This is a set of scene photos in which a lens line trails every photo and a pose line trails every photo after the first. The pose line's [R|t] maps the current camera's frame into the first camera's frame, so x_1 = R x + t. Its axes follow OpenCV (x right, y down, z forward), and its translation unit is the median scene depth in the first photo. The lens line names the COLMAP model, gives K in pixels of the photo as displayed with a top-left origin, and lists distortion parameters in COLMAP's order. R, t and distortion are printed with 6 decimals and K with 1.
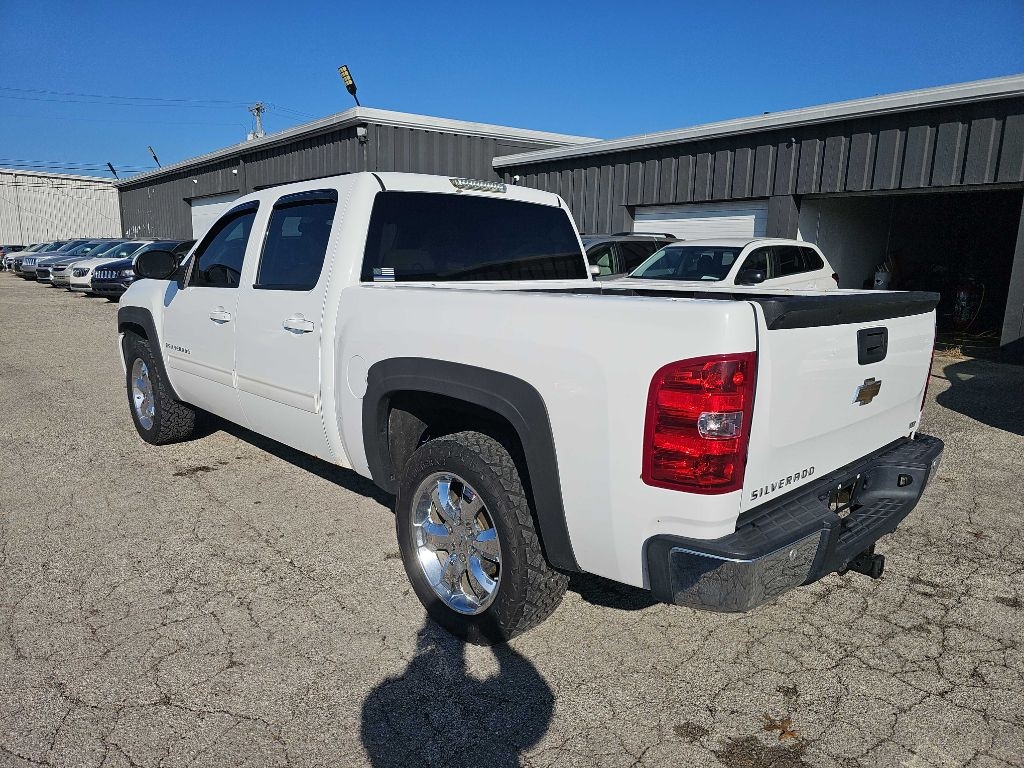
lens RADIAL K [[678.1, 0, 512.0], [0, 678.1, 384.0], [0, 0, 1]] dist [0.038027, -0.032577]
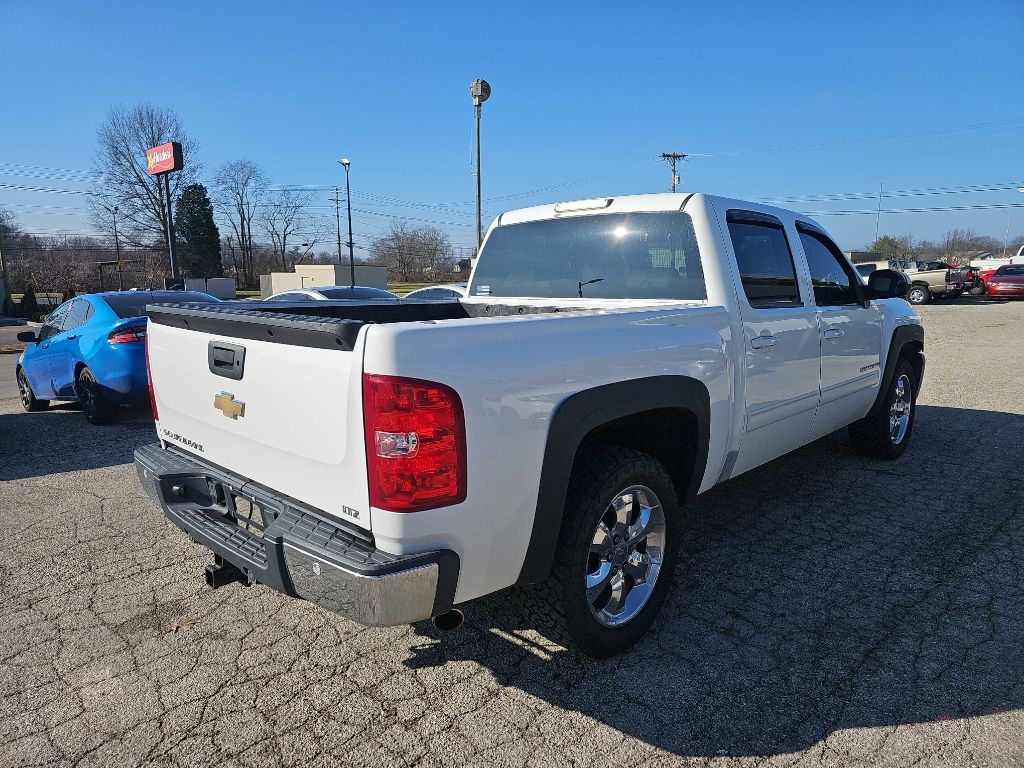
lens RADIAL K [[671.1, 0, 509.4], [0, 671.1, 382.8], [0, 0, 1]] dist [0.051539, -0.042750]
pose [[0.038914, 0.142114, -0.989085, 0.624704], [-0.170522, 0.976260, 0.133562, -0.093088], [0.984585, 0.163464, 0.062224, 0.549805]]
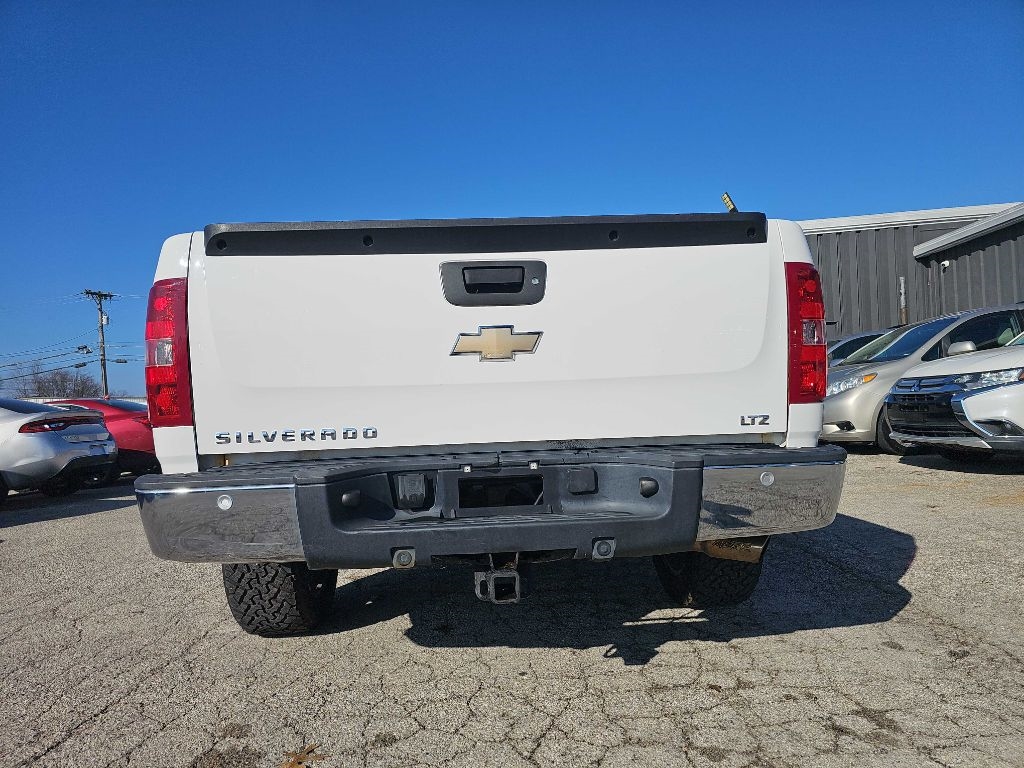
lens RADIAL K [[673.3, 0, 510.6], [0, 673.3, 390.9], [0, 0, 1]] dist [0.055227, -0.045442]
pose [[0.750407, -0.070899, -0.657162, 0.416834], [-0.061000, 0.982559, -0.175661, 0.079289], [0.658155, 0.171904, 0.732994, 0.193700]]
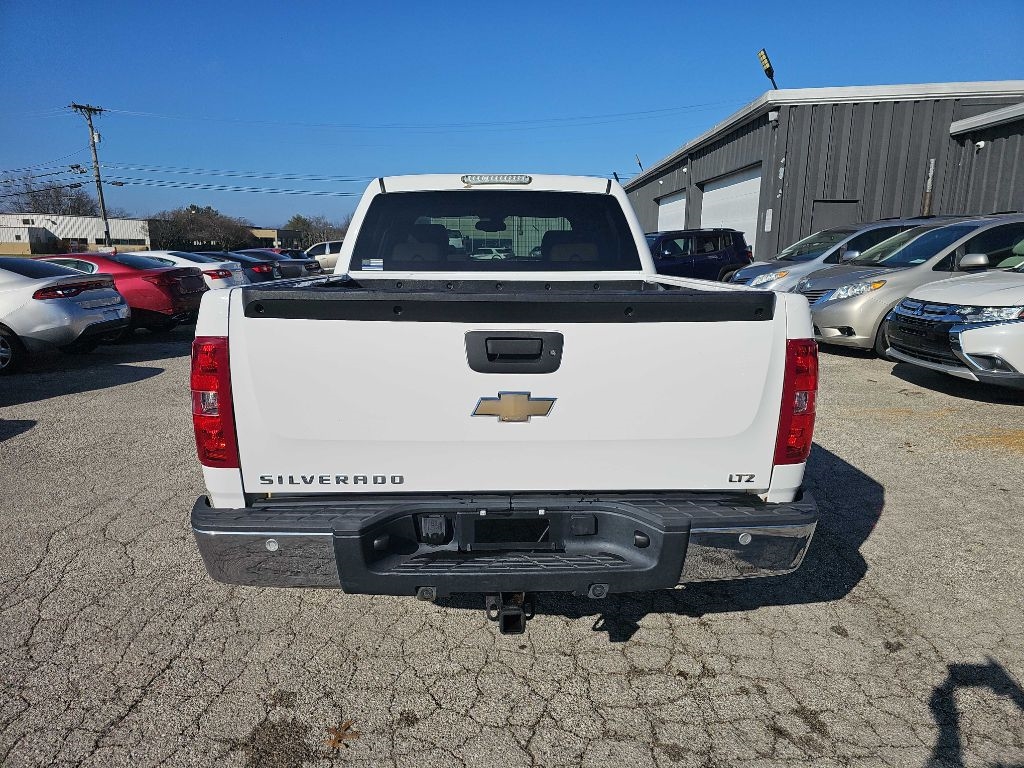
lens RADIAL K [[673.7, 0, 519.2], [0, 673.7, 380.3], [0, 0, 1]] dist [0.054015, -0.047363]
pose [[0.752586, 0.110944, -0.649081, 0.429806], [-0.107364, 0.993188, 0.045275, -0.023880], [0.649682, 0.035615, 0.759371, 0.157549]]
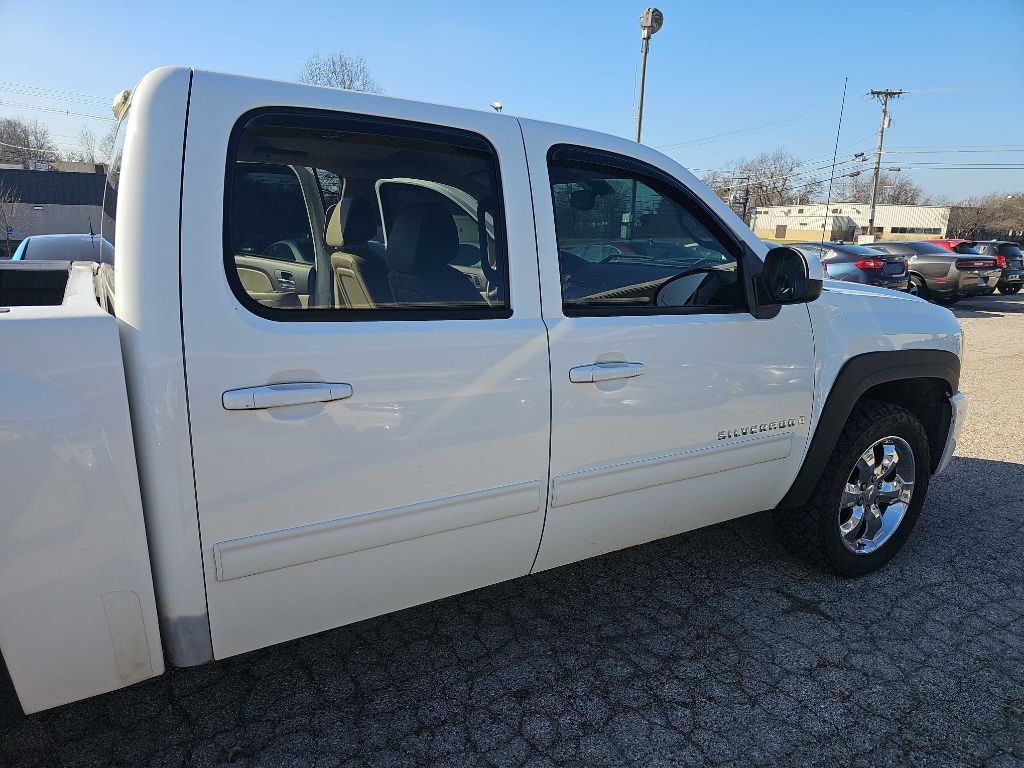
lens RADIAL K [[672.4, 0, 511.7], [0, 672.4, 400.4], [0, 0, 1]] dist [0.043179, -0.033339]
pose [[-0.224577, 0.221852, -0.948866, 0.294975], [-0.201851, 0.942029, 0.268027, -0.176209], [0.953321, 0.251722, -0.166777, 0.924406]]
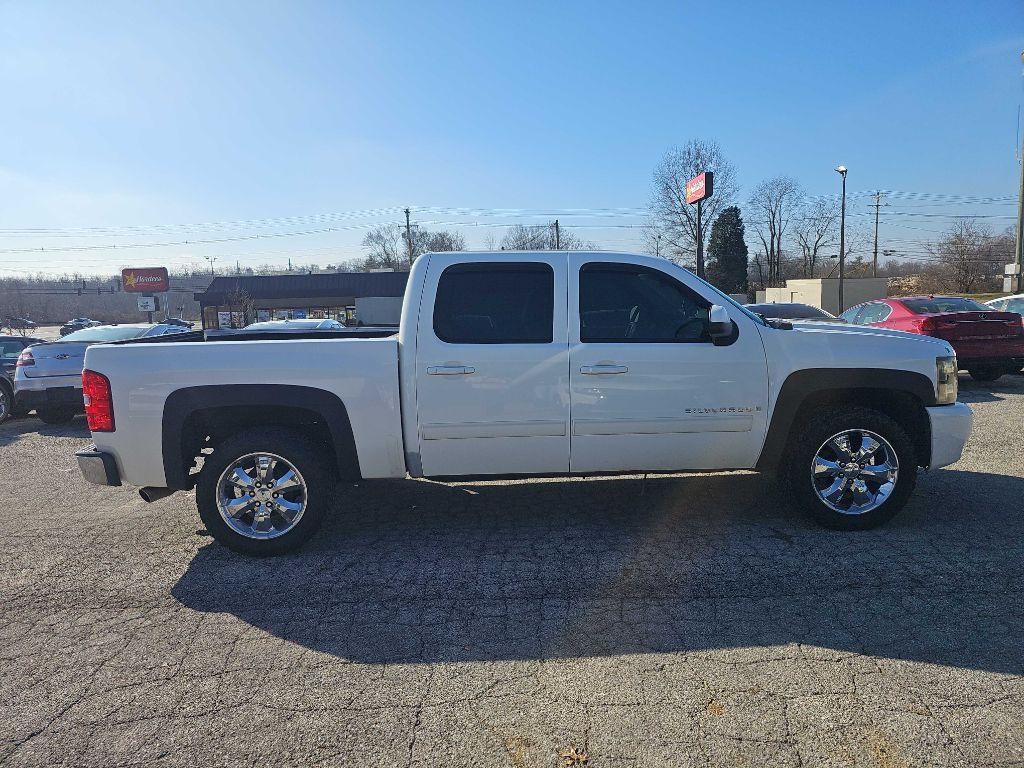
lens RADIAL K [[671.1, 0, 509.4], [0, 671.1, 382.8], [0, 0, 1]] dist [0.051539, -0.042750]
pose [[-0.673951, 0.095057, -0.732635, 0.536393], [-0.113798, 0.966495, 0.230083, -0.244781], [0.729959, 0.238438, -0.640553, 1.295413]]
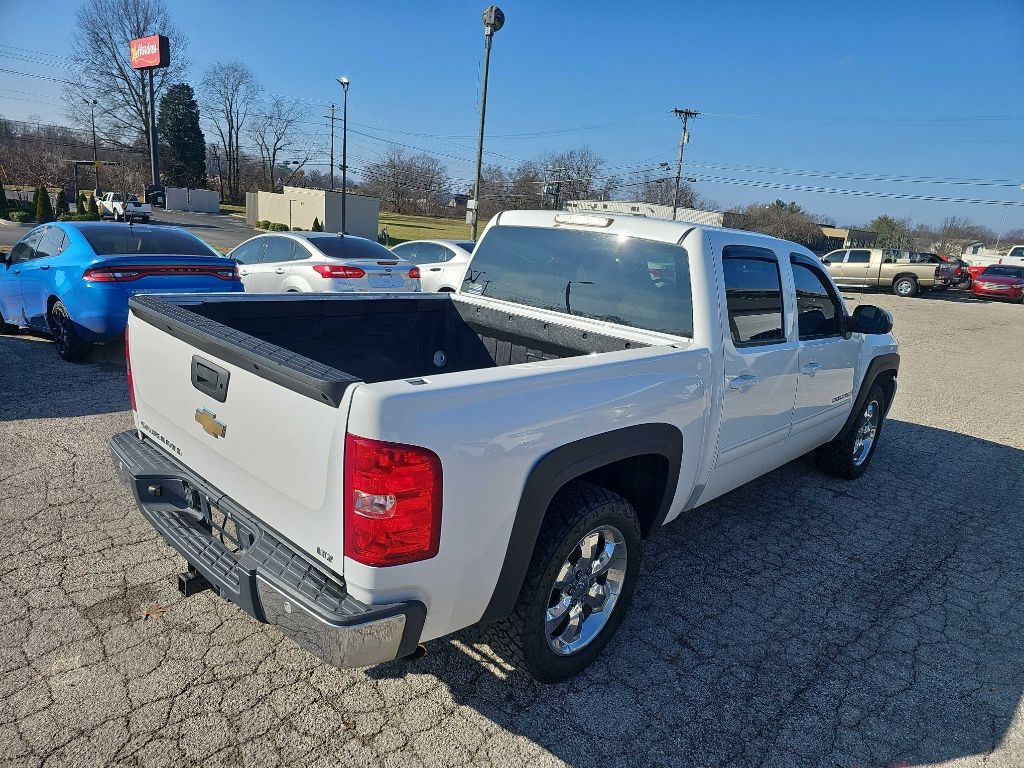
lens RADIAL K [[672.2, 0, 521.1], [0, 672.2, 395.8], [0, 0, 1]] dist [0.053499, -0.042985]
pose [[0.061877, 0.246329, -0.967209, 0.621191], [-0.269515, 0.937190, 0.221441, -0.153829], [0.961006, 0.246975, 0.124380, 0.536599]]
